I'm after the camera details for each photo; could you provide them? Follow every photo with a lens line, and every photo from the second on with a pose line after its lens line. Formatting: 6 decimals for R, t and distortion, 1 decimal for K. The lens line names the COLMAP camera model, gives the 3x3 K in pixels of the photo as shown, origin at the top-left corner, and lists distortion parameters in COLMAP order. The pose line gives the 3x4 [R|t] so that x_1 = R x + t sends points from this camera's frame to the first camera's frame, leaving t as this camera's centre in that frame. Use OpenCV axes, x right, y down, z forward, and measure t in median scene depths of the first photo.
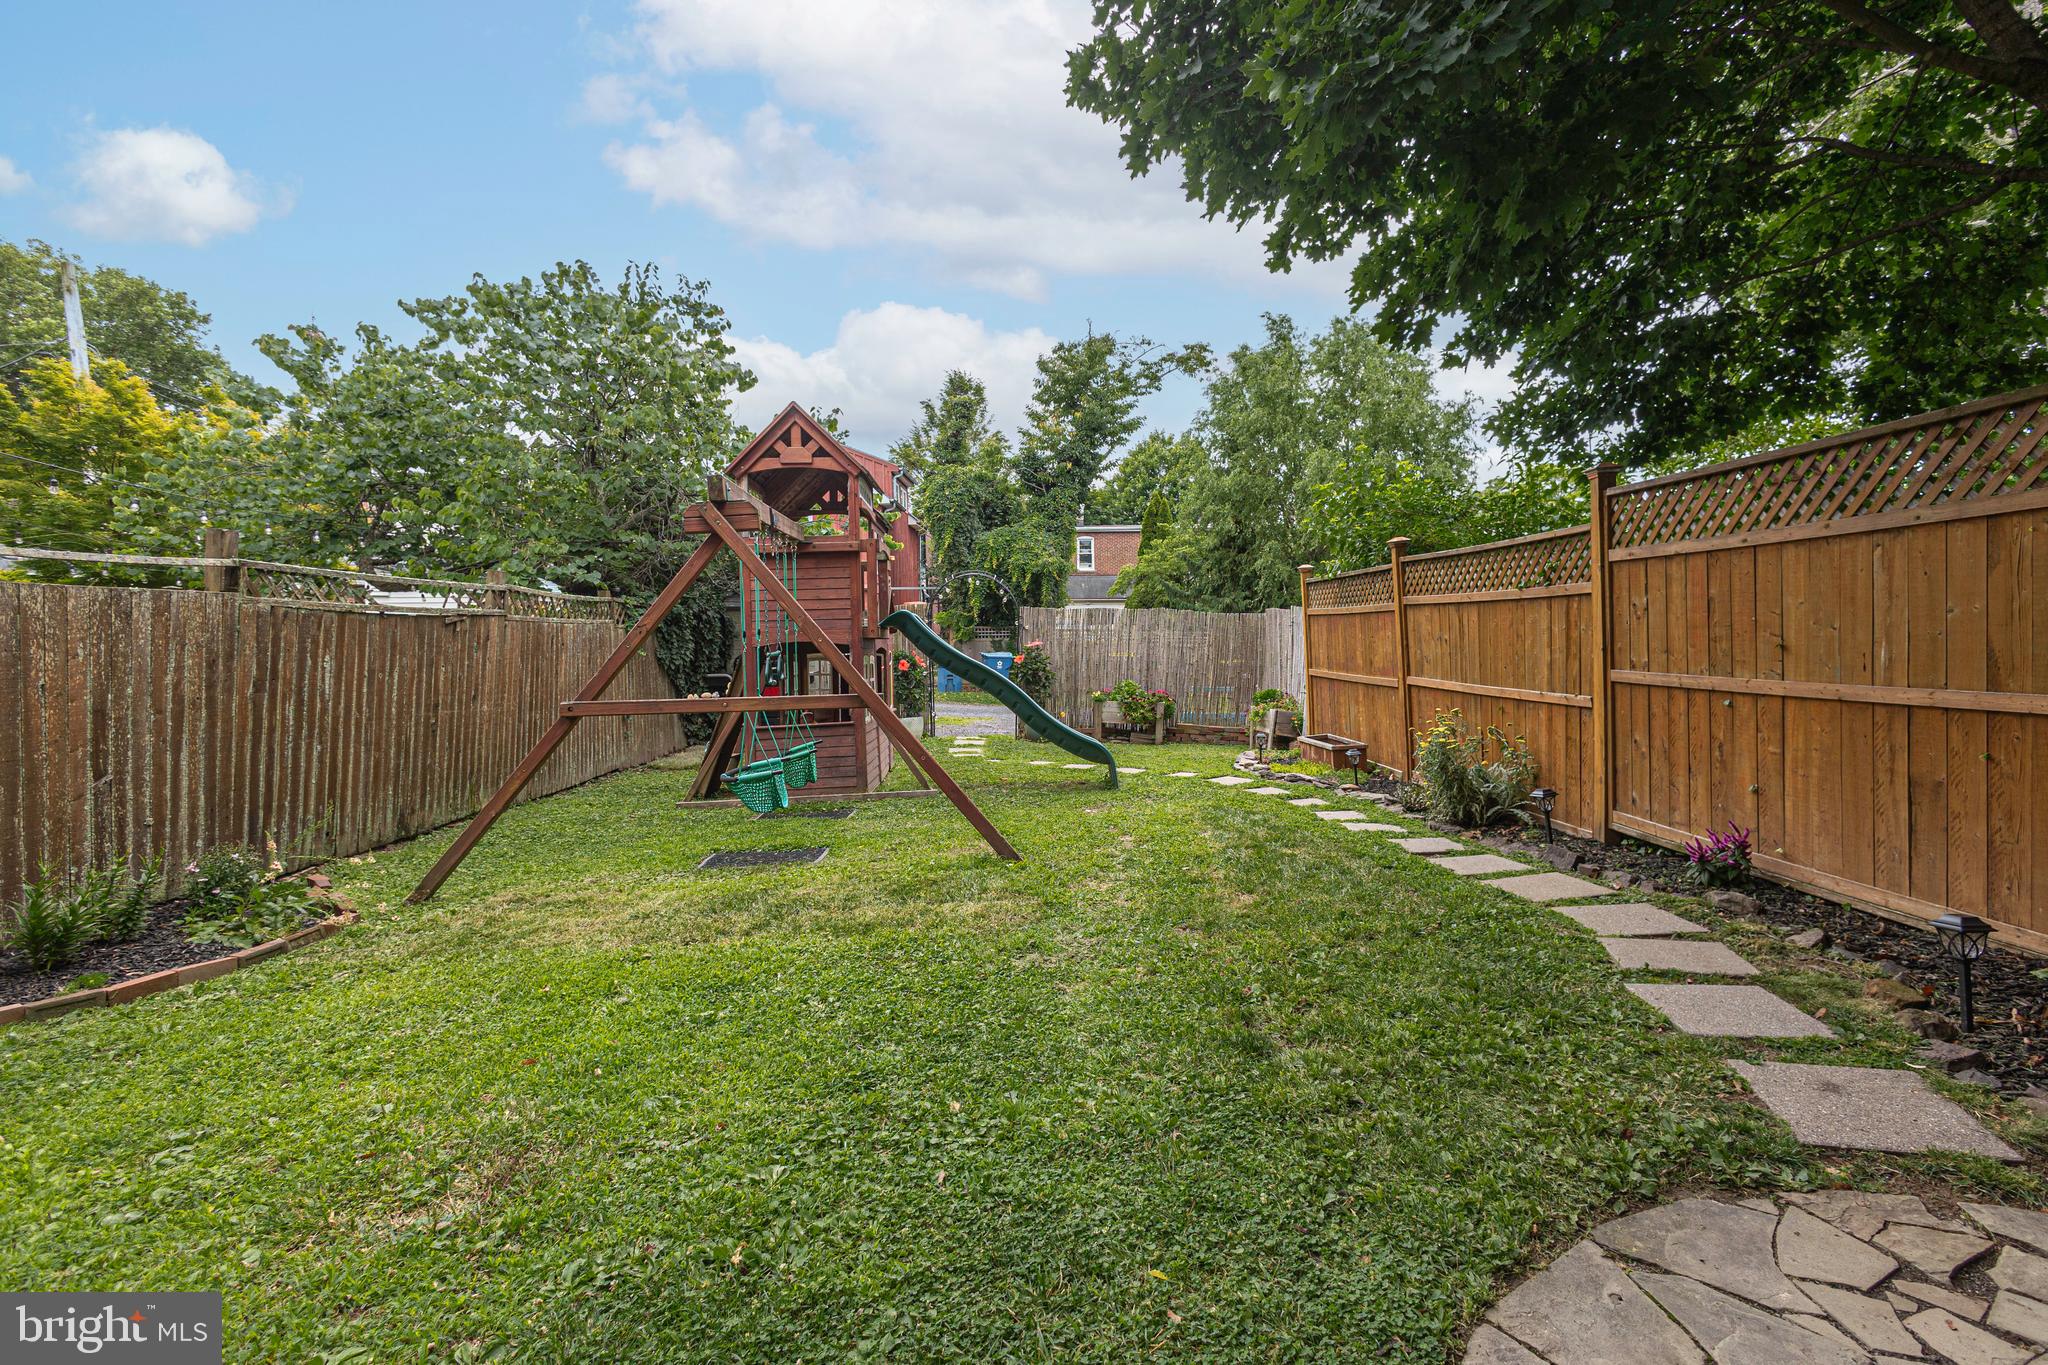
lens RADIAL K [[952.9, 0, 1021.7], [0, 952.9, 677.5], [0, 0, 1]] dist [0.022120, -0.008703]
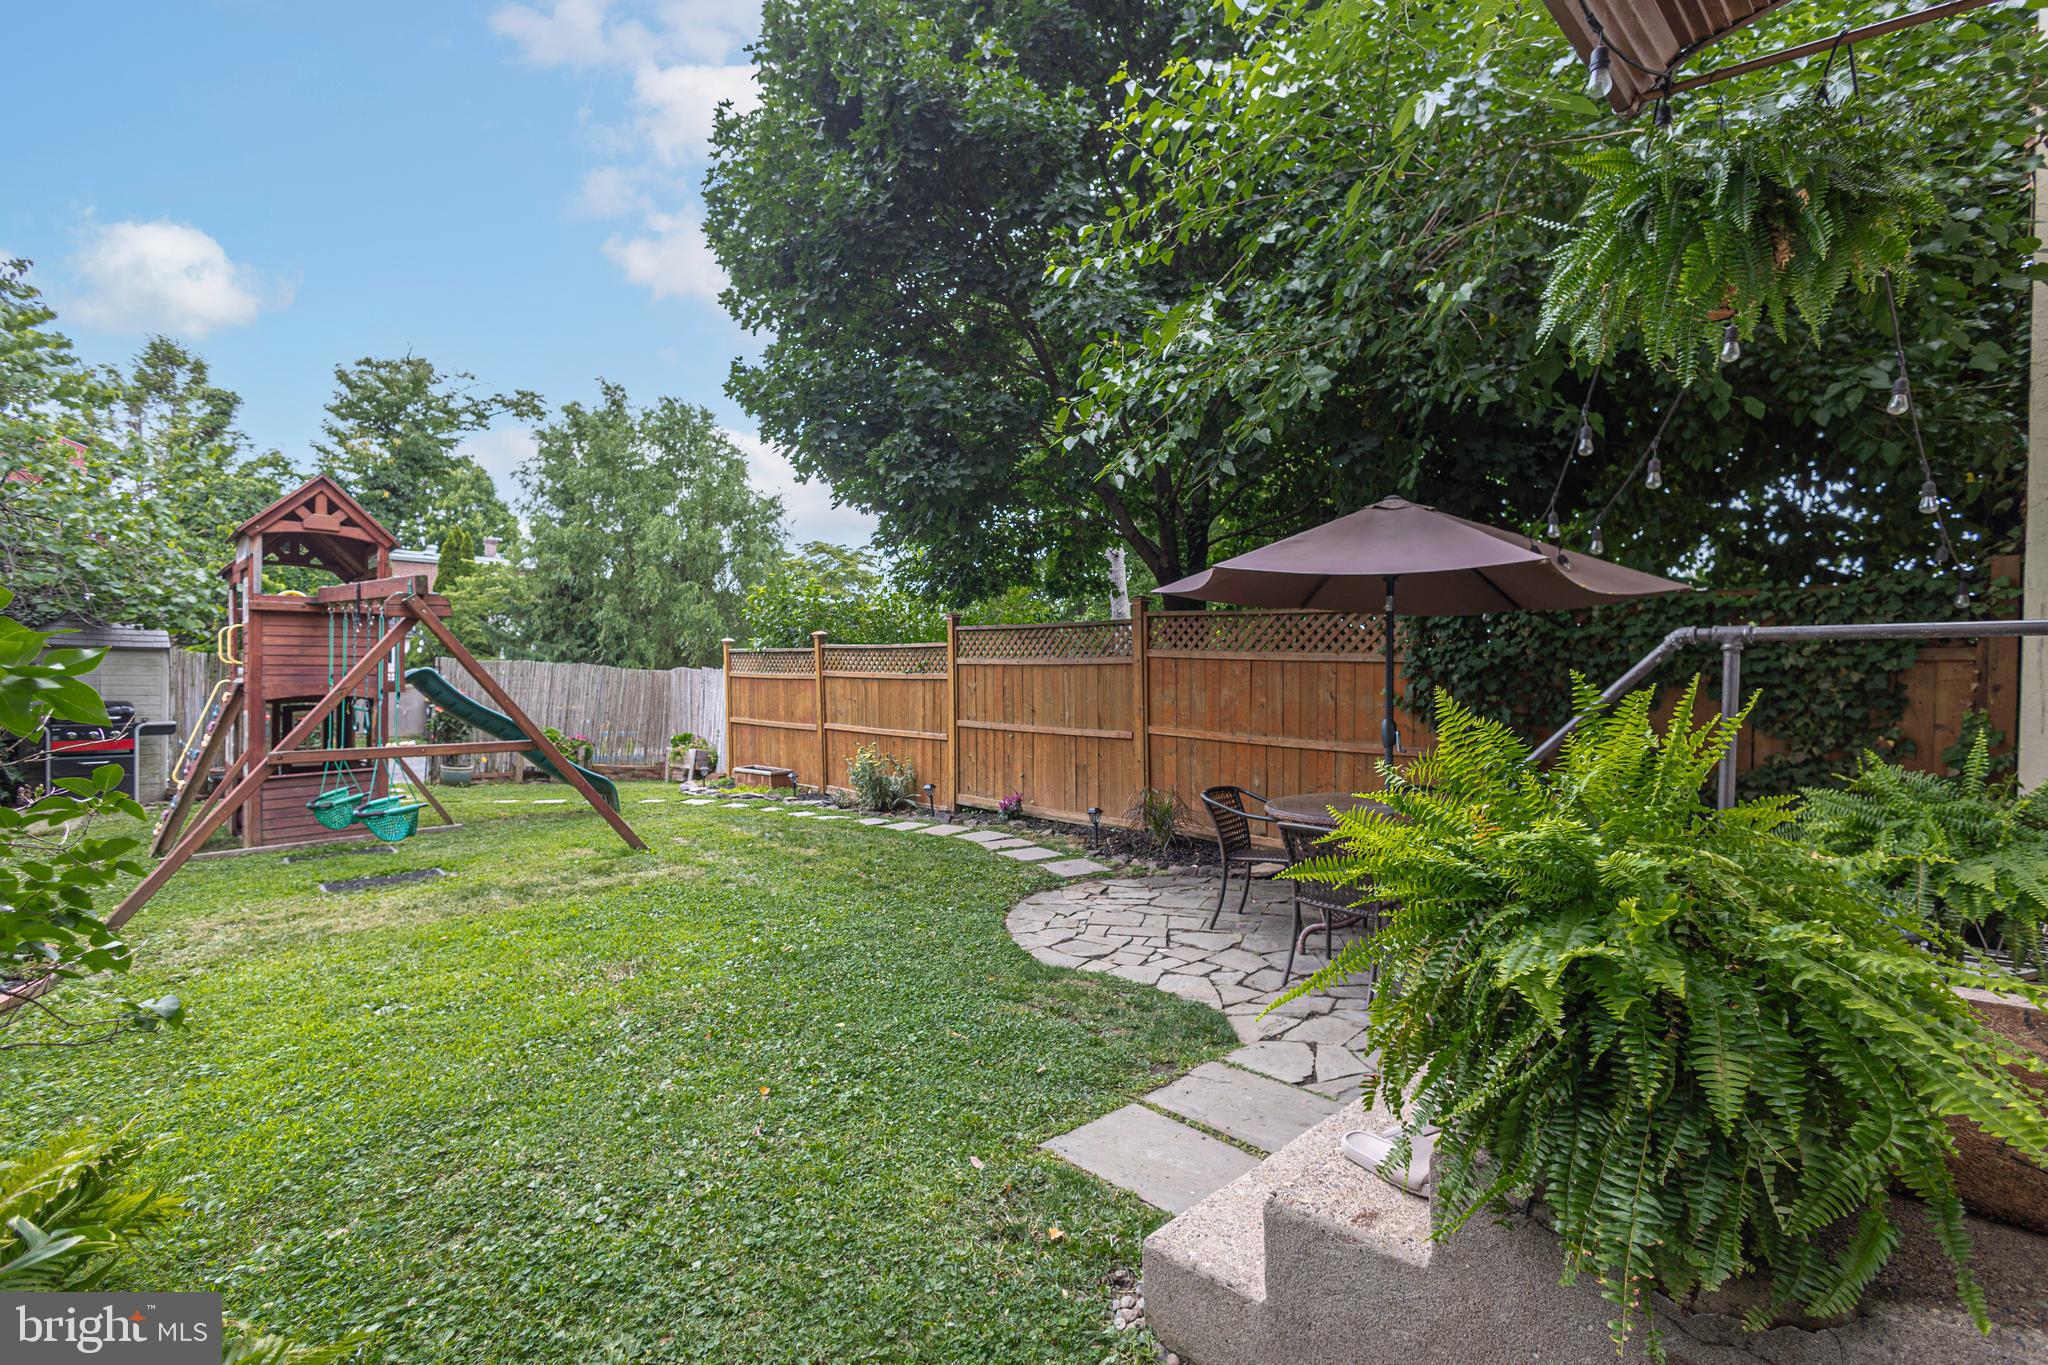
lens RADIAL K [[952.9, 0, 1021.7], [0, 952.9, 677.5], [0, 0, 1]] dist [0.022120, -0.008703]
pose [[0.744537, 0.025323, 0.667101, -0.369988], [0.004816, 0.999051, -0.043299, -0.006481], [-0.667564, 0.035450, 0.743708, -0.331611]]
